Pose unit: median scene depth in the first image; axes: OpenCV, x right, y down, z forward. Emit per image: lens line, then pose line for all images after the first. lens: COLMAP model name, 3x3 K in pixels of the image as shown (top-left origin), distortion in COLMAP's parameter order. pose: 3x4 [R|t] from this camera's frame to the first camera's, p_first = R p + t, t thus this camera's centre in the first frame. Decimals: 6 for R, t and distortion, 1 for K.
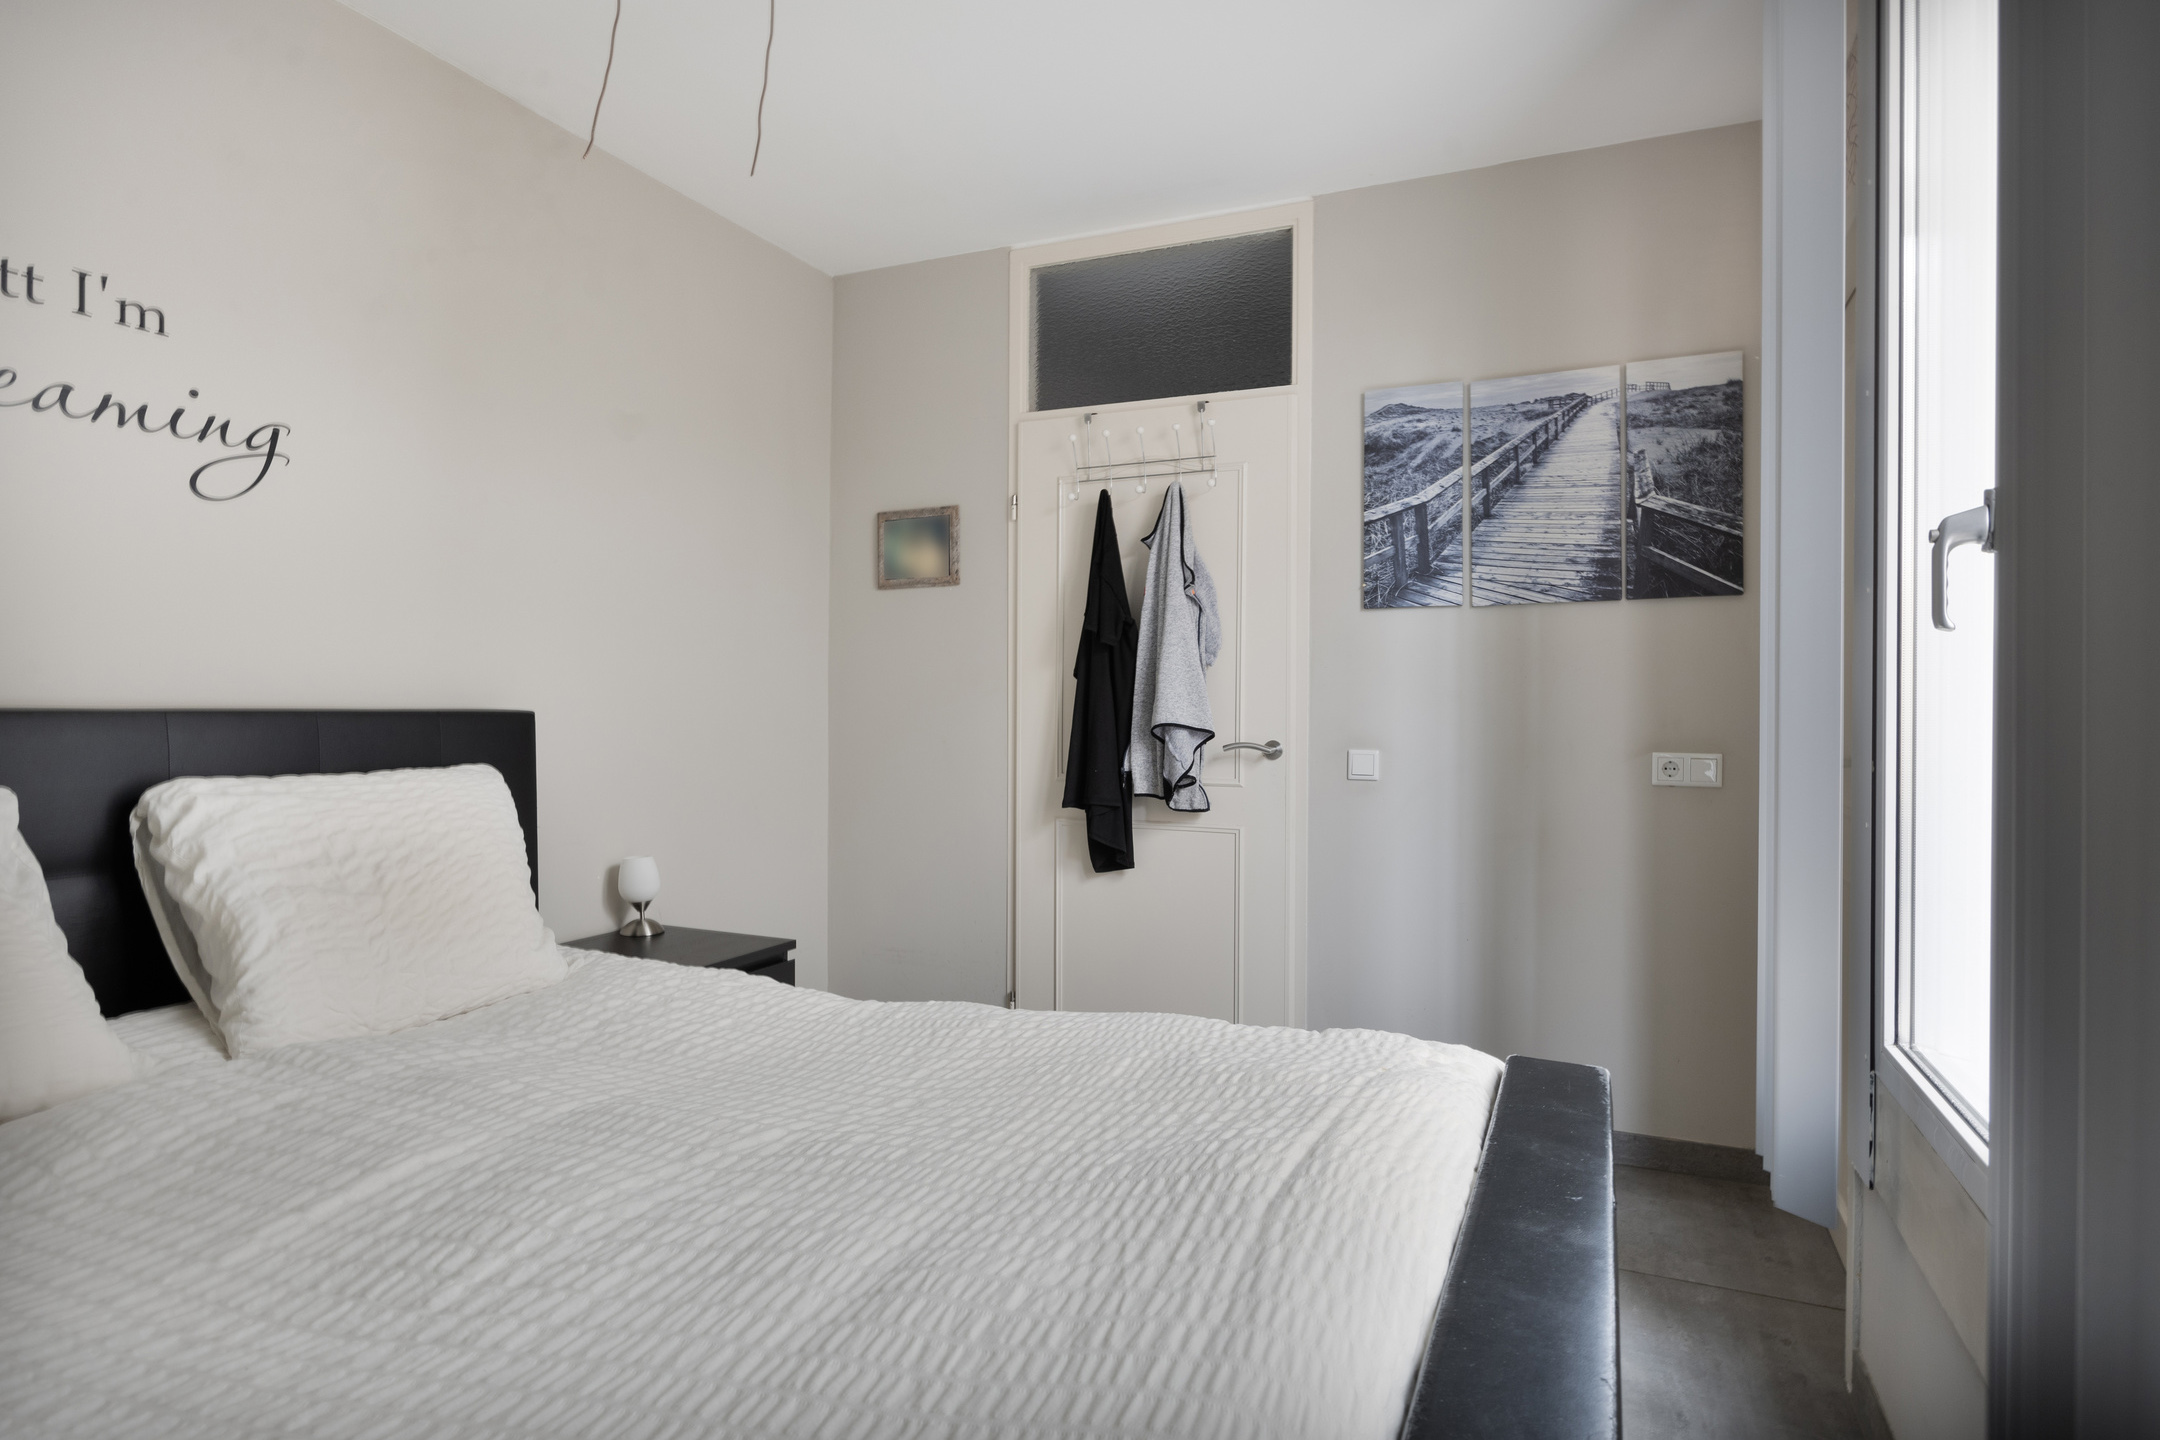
lens RADIAL K [[1179.7, 0, 1080.1], [0, 1179.7, 719.0], [0, 0, 1]] dist [-0.003666, -0.003005]
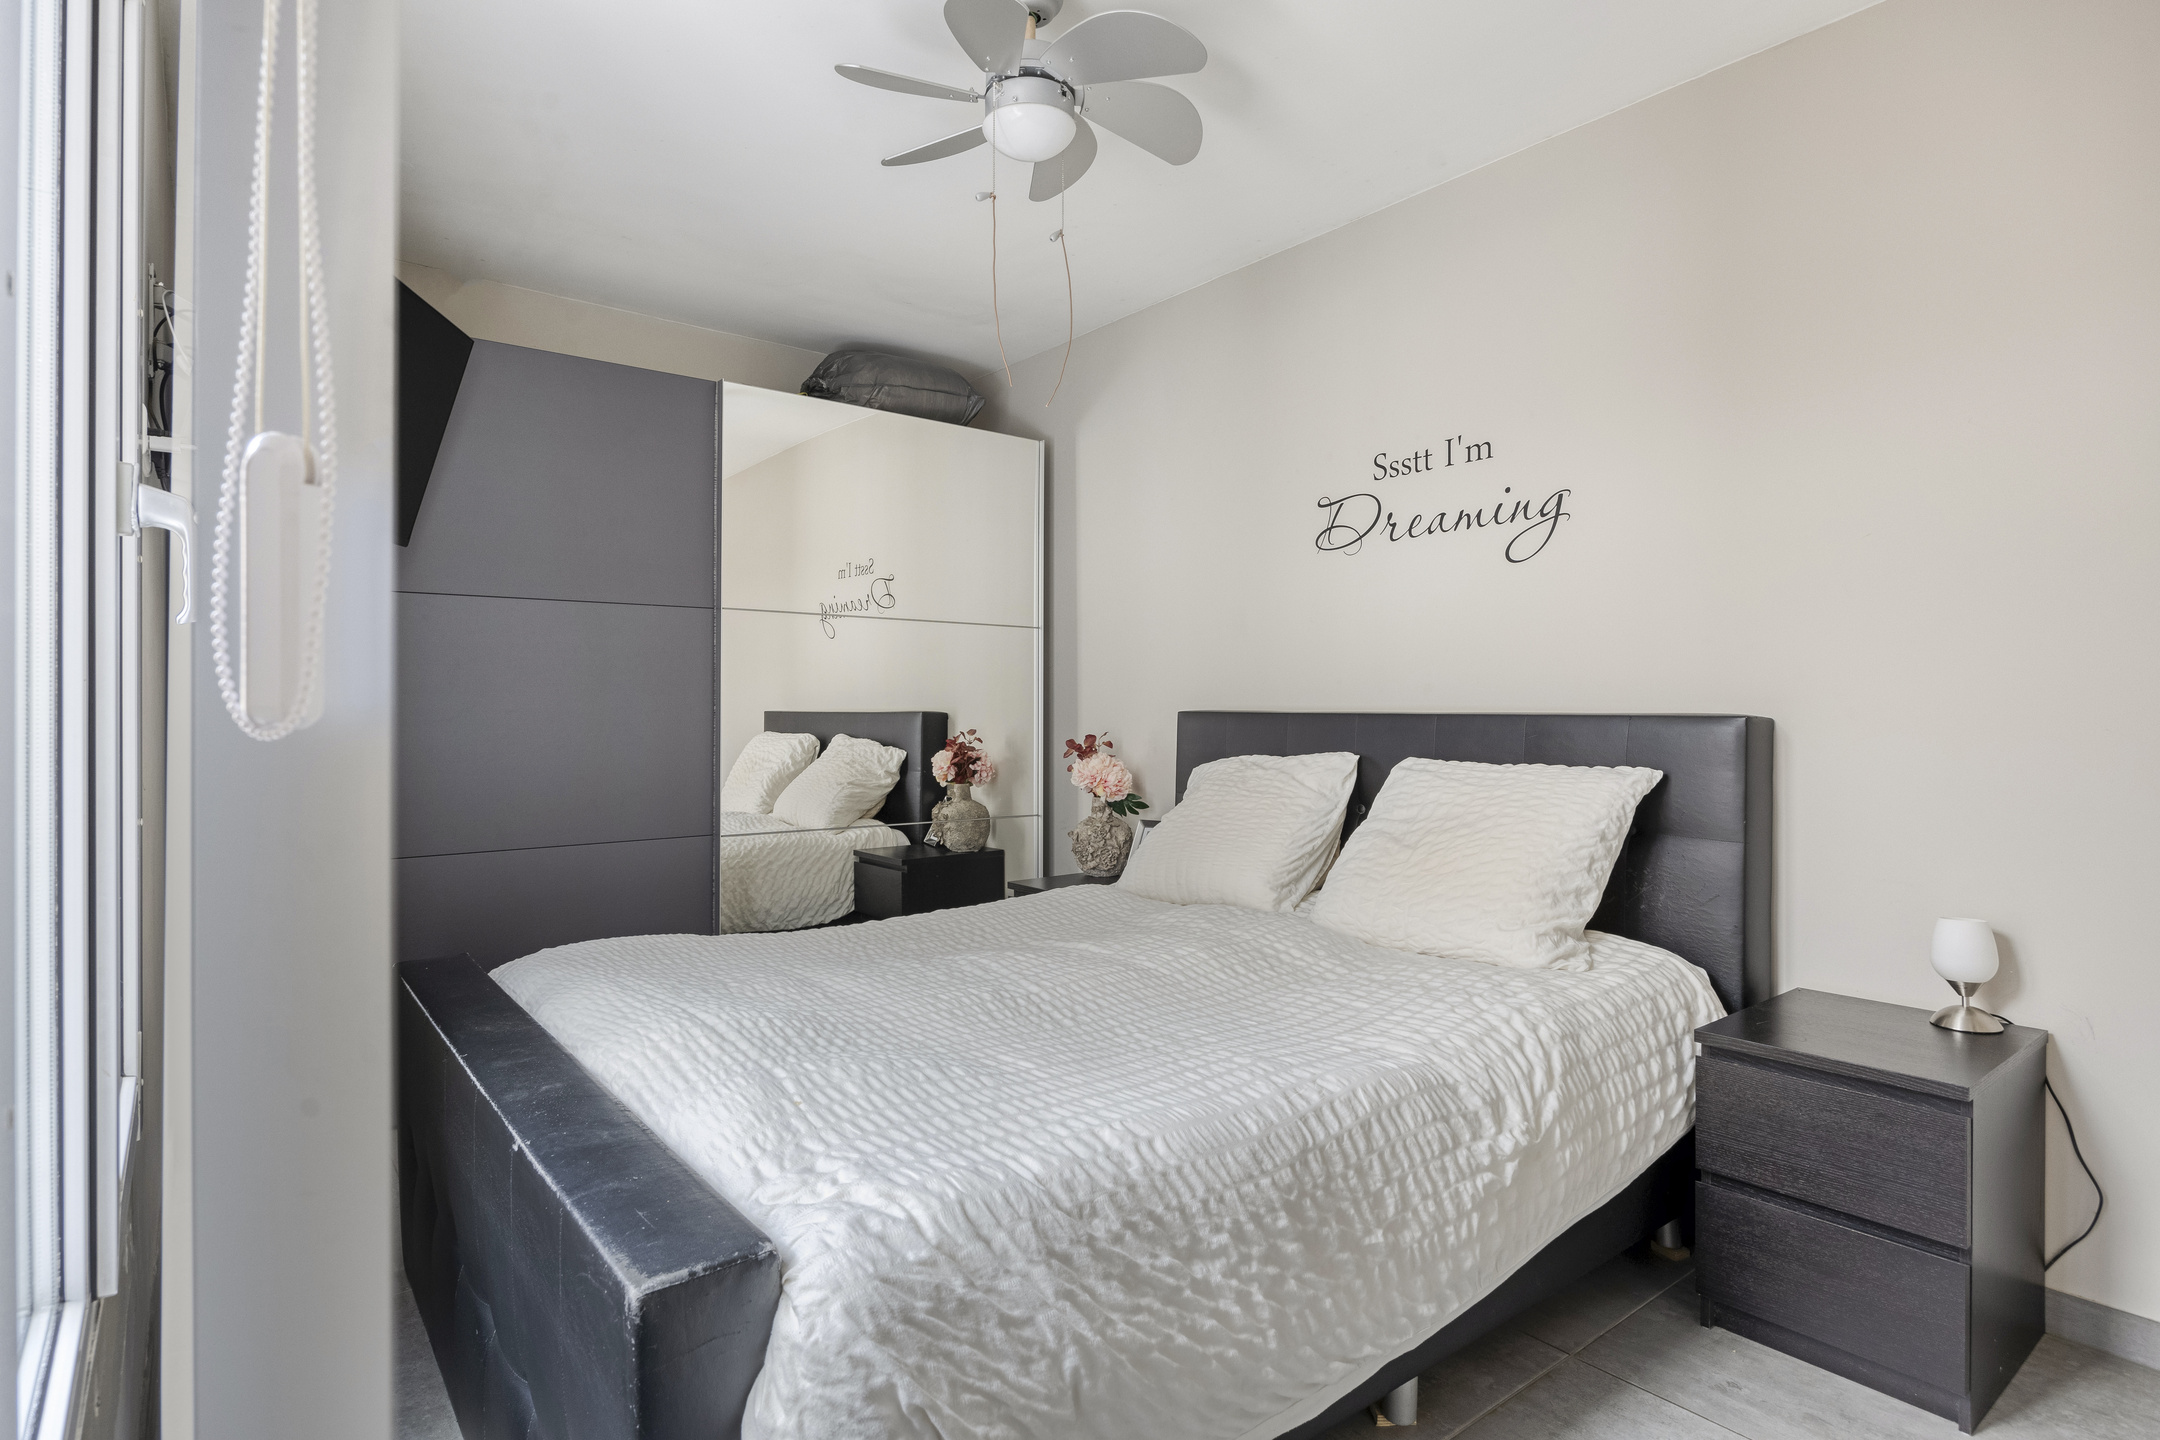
lens RADIAL K [[1179.7, 0, 1080.3], [0, 1179.7, 711.6], [0, 0, 1]] dist [-0.003666, -0.003005]
pose [[-0.483965, 0.003035, -0.875082, 0.729428], [-0.004077, 0.999975, 0.005723, -0.017331], [0.875078, 0.006338, -0.483941, 1.235119]]
